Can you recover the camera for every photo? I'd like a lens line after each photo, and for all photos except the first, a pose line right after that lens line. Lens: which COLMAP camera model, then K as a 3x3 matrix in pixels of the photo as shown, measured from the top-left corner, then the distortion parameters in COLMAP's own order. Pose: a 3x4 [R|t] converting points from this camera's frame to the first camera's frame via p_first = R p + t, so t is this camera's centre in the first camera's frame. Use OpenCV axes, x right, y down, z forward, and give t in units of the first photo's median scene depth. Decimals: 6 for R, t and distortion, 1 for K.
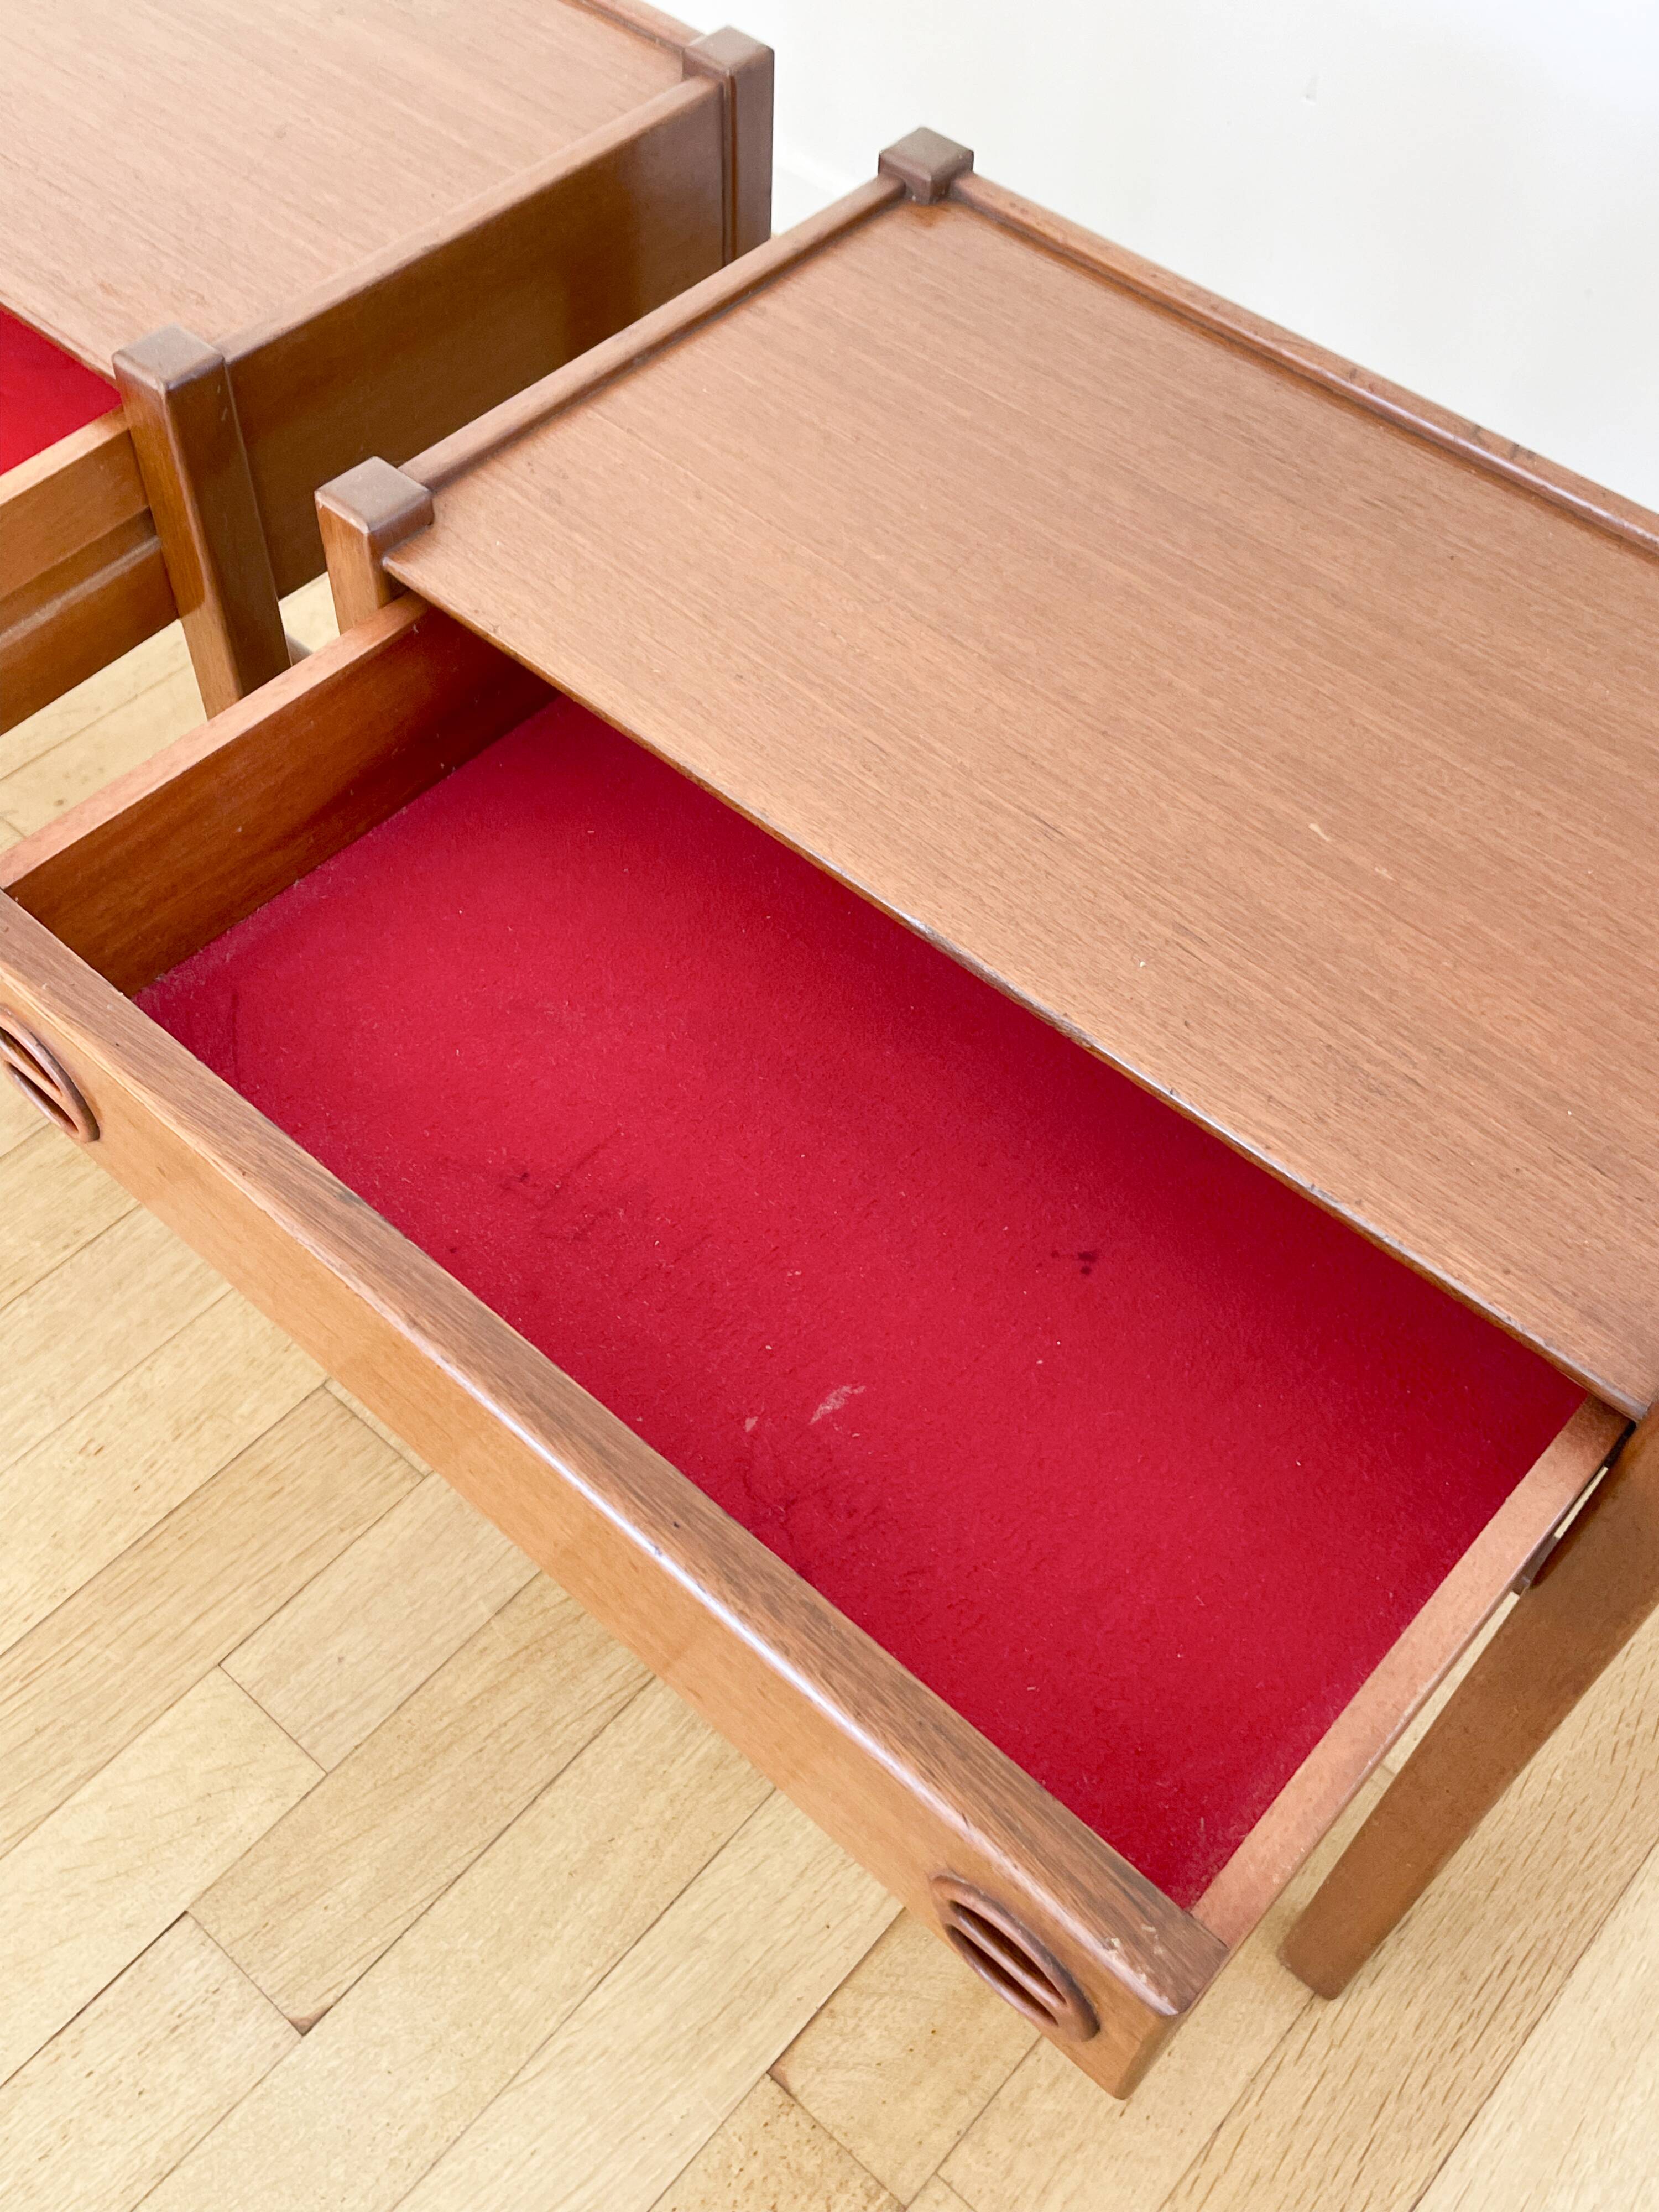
lens RADIAL K [[2192.8, 0, 810.0], [0, 2192.8, 1121.0], [0, 0, 1]] dist [0.083353, -0.135888]
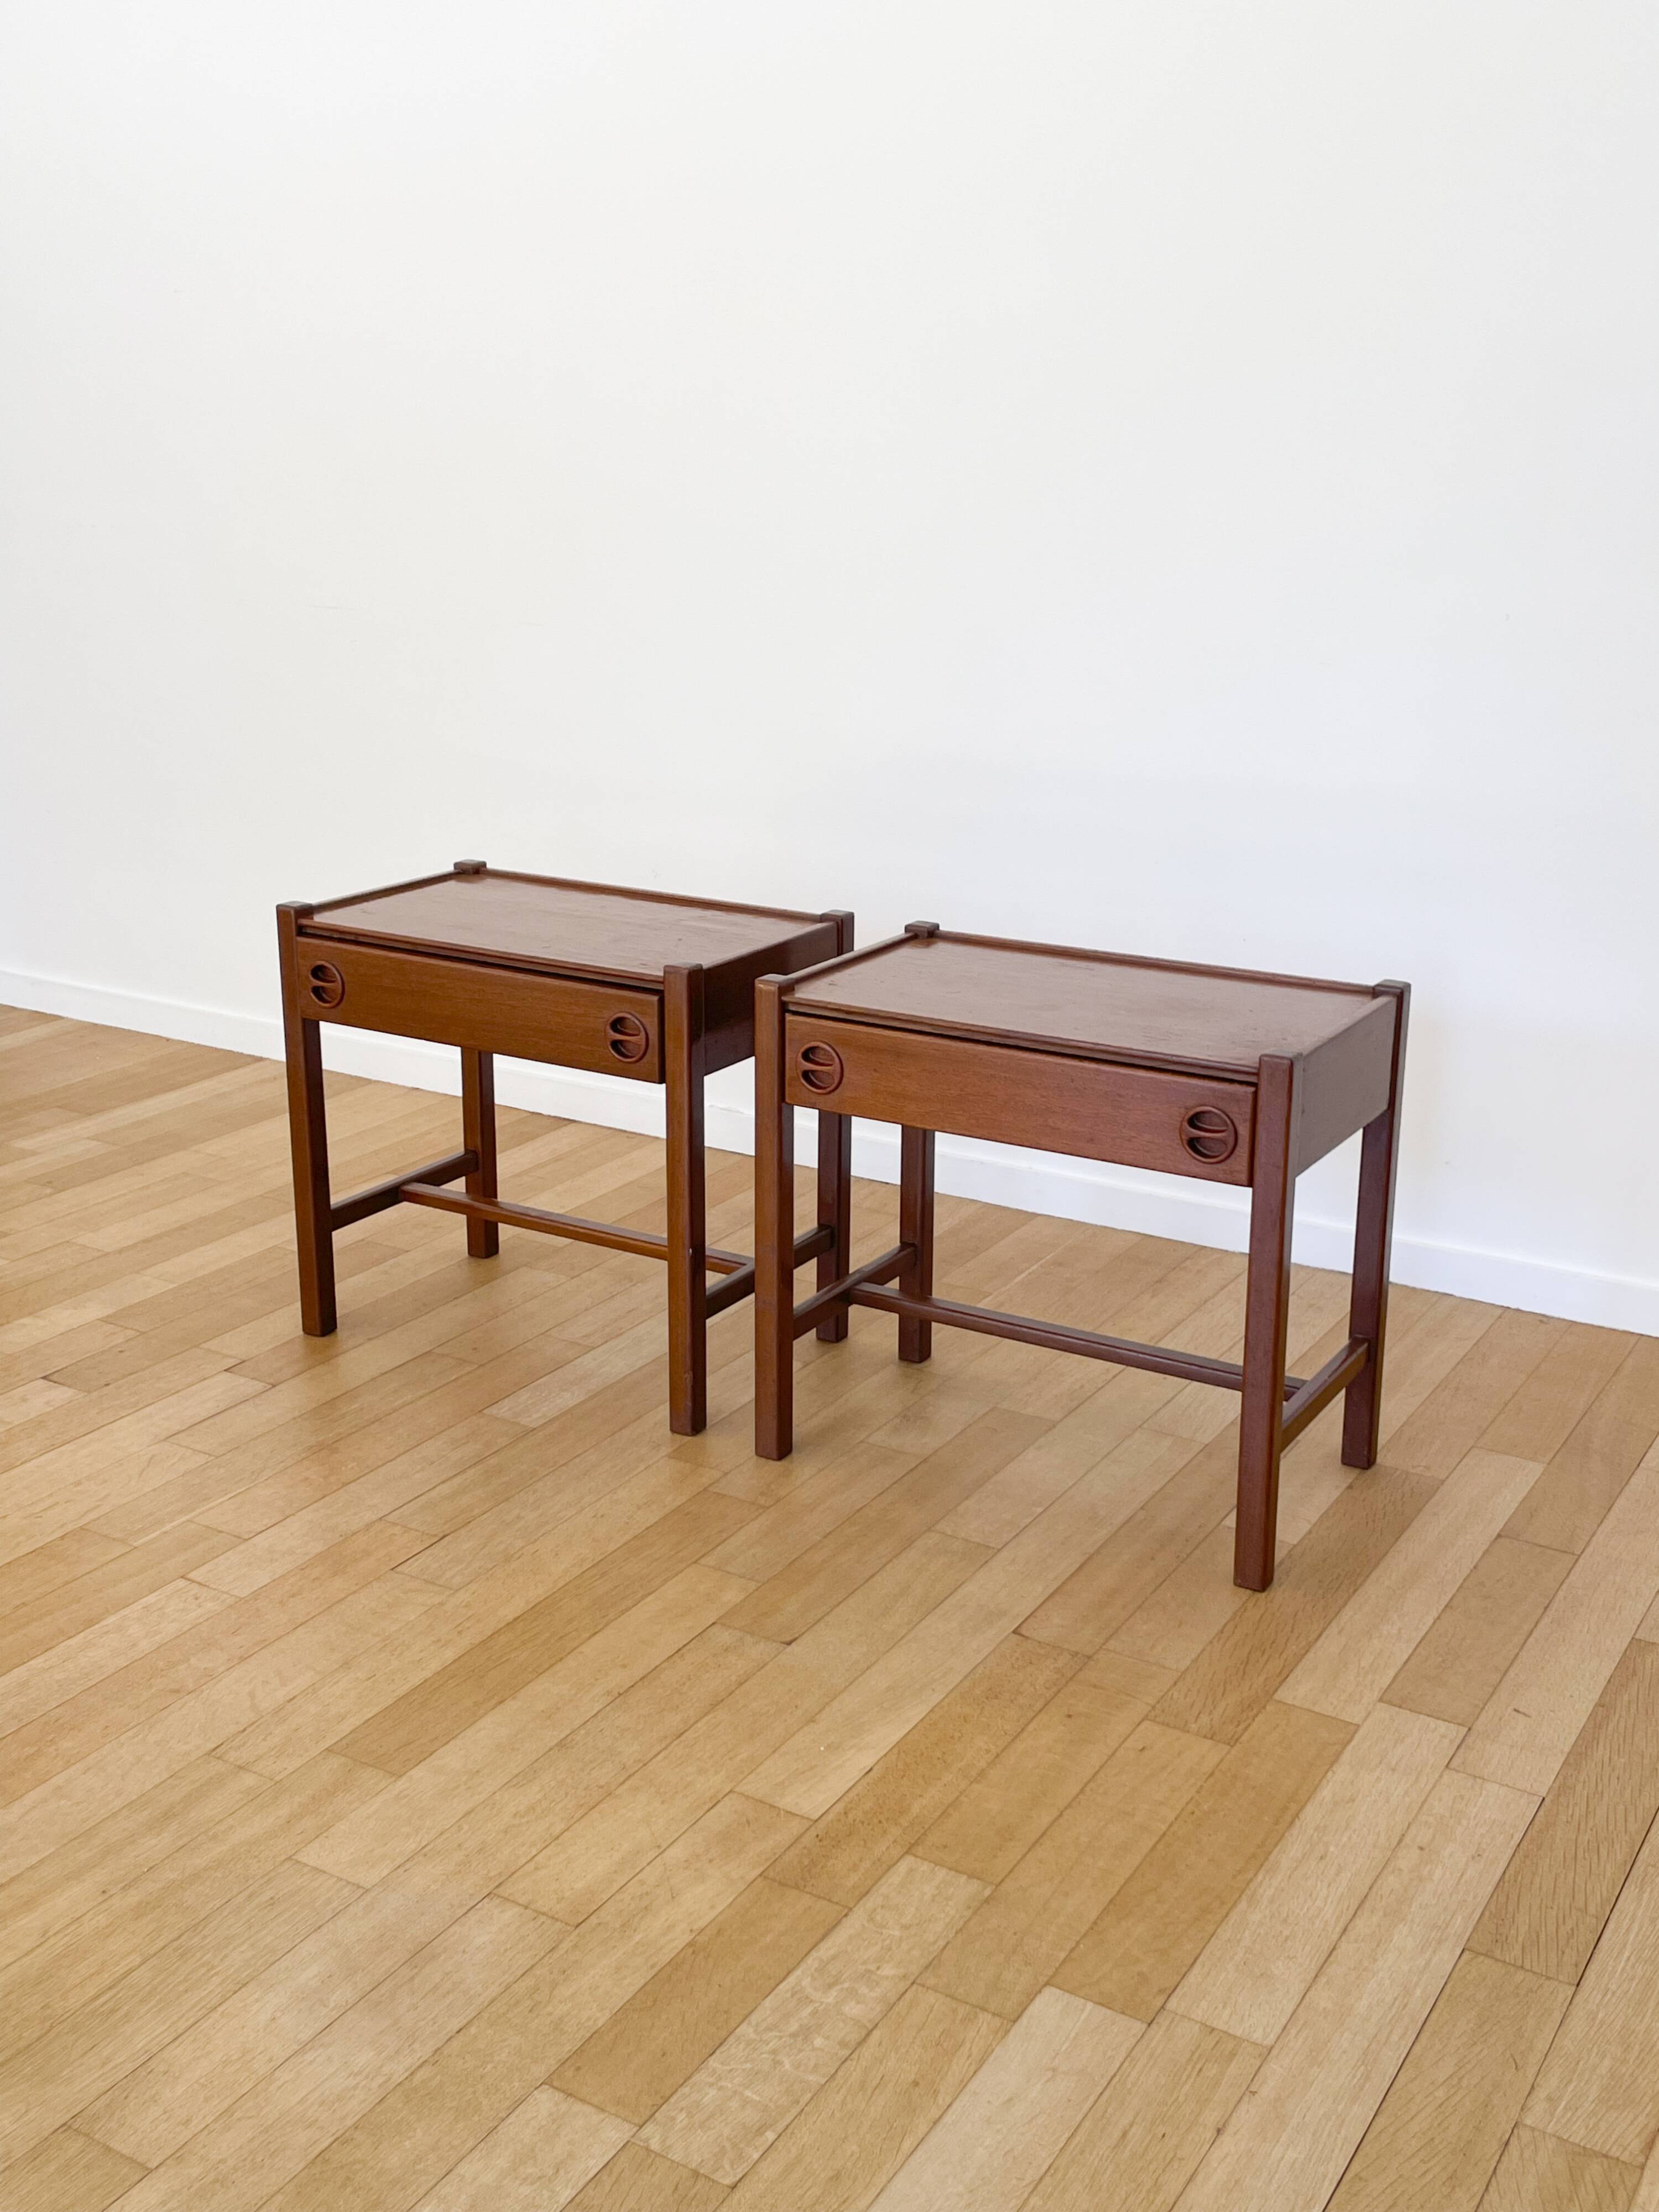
lens RADIAL K [[2335.7, 0, 855.8], [0, 2335.7, 1056.8], [0, 0, 1]] dist [0.095789, -0.142477]
pose [[0.981211, -0.074790, 0.177850, -0.629611], [0.168682, 0.779994, -0.602624, 1.603727], [-0.093652, 0.621302, 0.777955, -1.271513]]
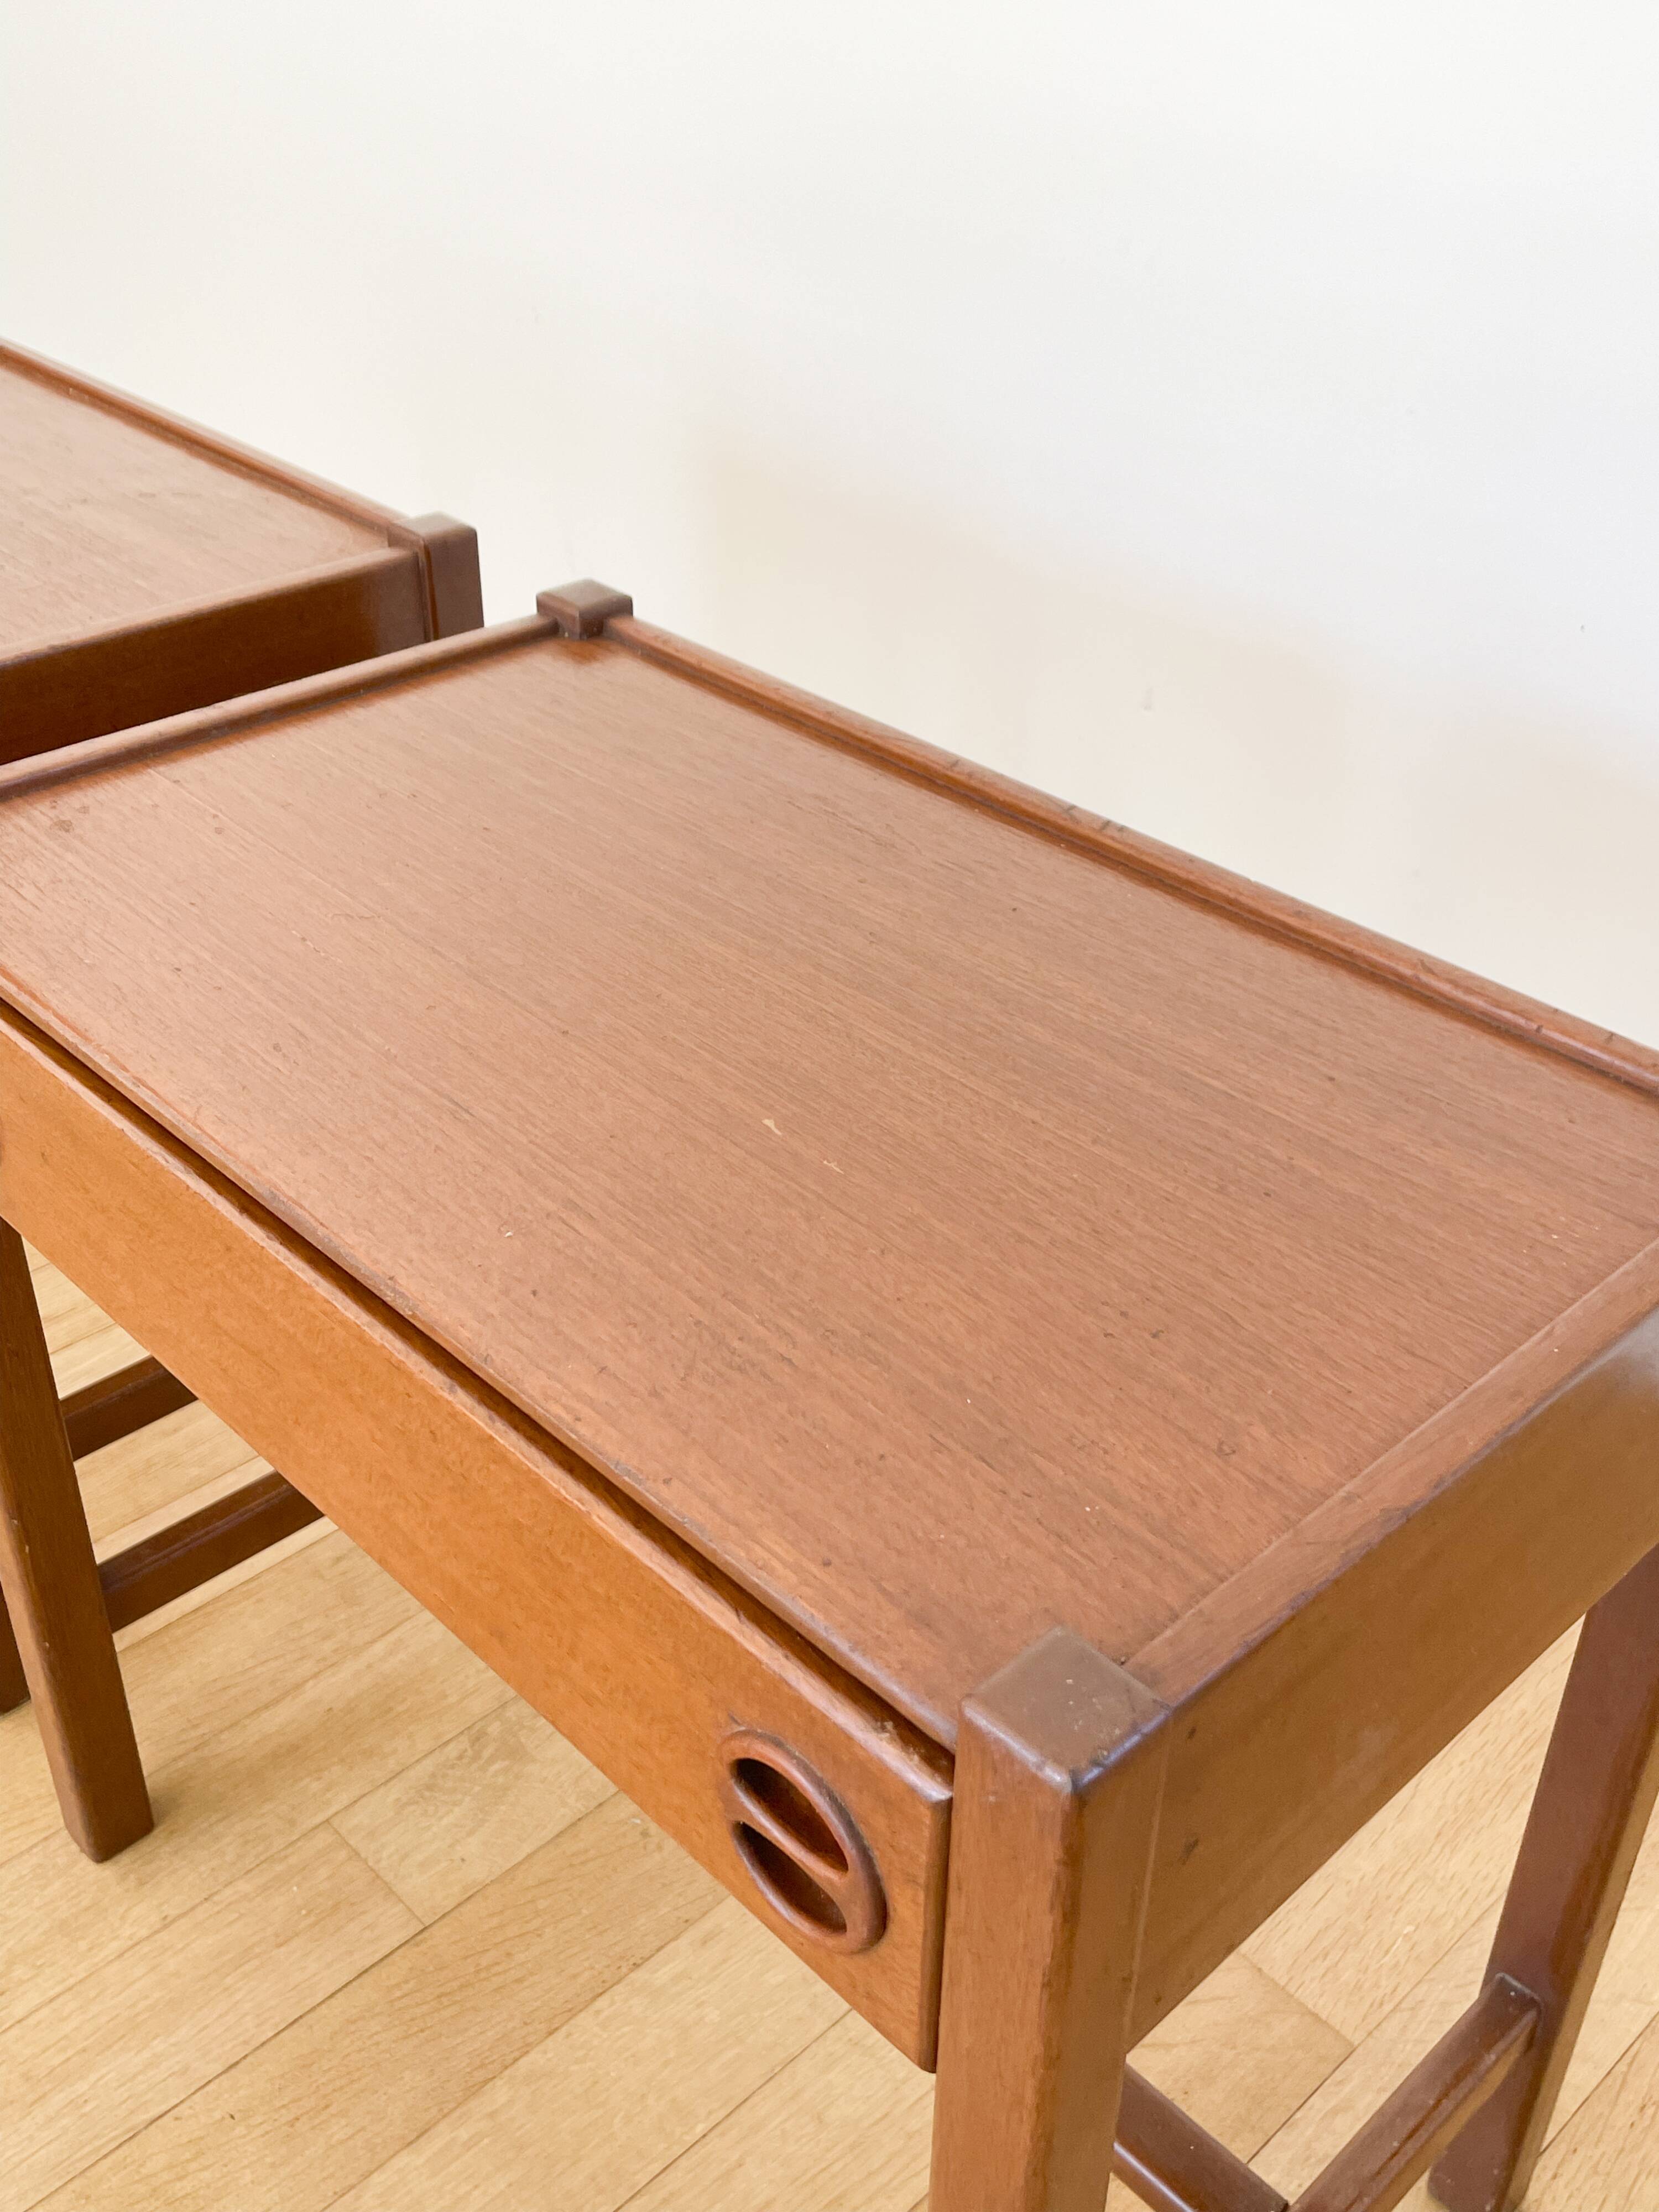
lens RADIAL K [[2183.7, 0, 860.2], [0, 2183.7, 1137.9], [0, 0, 1]] dist [0.161576, -0.385128]
pose [[0.997351, 0.032562, -0.065043, 0.290395], [-0.053070, 0.937273, -0.344534, 0.149740], [0.049744, 0.347073, 0.936518, 0.184020]]
